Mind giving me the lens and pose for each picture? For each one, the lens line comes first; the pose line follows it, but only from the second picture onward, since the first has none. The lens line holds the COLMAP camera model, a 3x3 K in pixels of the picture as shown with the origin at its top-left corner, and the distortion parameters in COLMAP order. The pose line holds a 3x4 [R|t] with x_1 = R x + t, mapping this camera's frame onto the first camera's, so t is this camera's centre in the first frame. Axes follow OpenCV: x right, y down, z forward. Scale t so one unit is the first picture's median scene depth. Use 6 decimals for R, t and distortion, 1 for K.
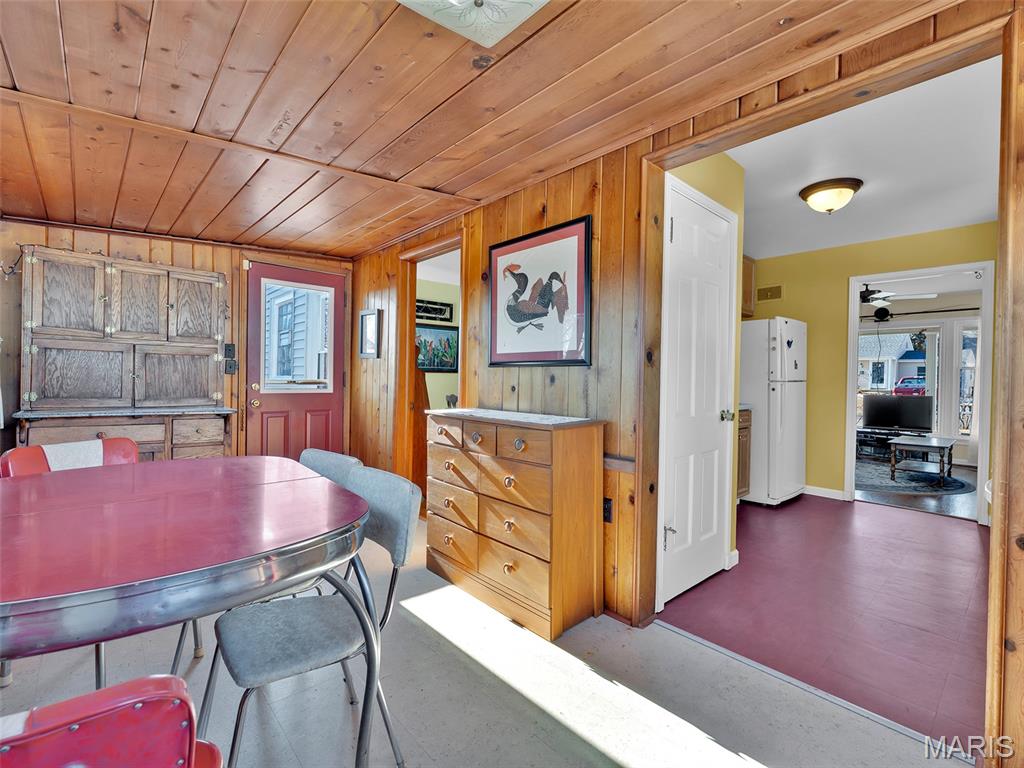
lens RADIAL K [[476.3, 0, 505.2], [0, 476.3, 381.7], [0, 0, 1]] dist [0.000677, -0.000832]
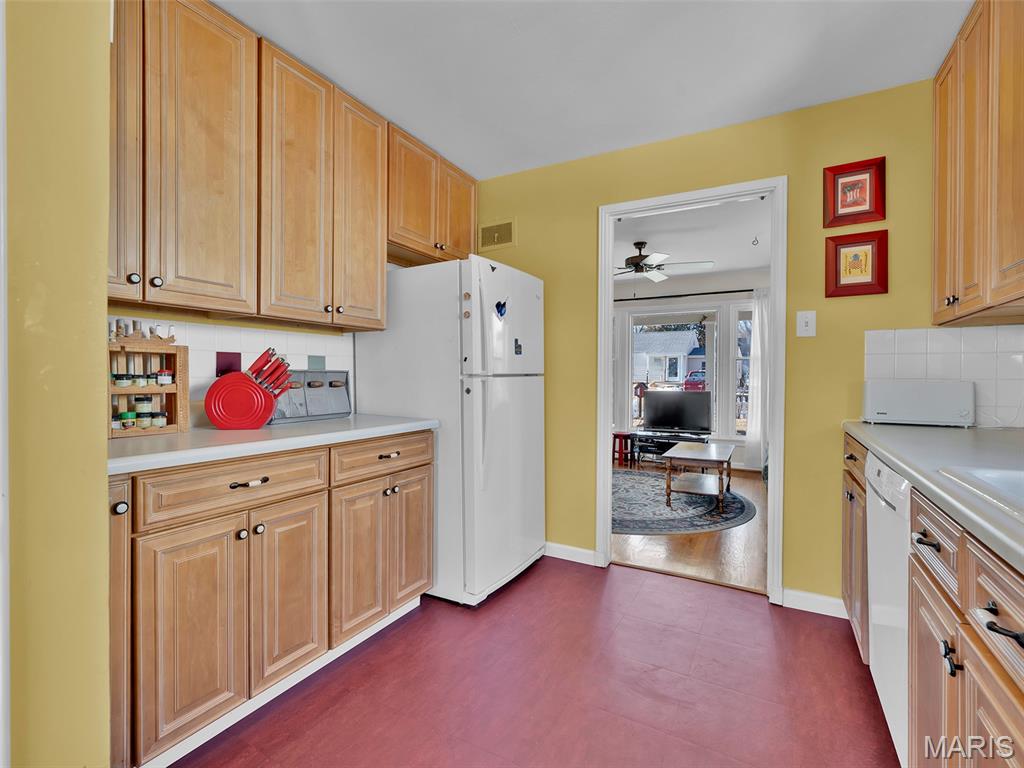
lens RADIAL K [[476.3, 0, 517.3], [0, 476.3, 381.3], [0, 0, 1]] dist [0.000677, -0.000832]
pose [[0.942039, -0.014893, 0.335172, 0.336693], [0.012935, 0.999884, 0.008073, 0.001304], [-0.335253, -0.003270, 0.942122, 0.369349]]
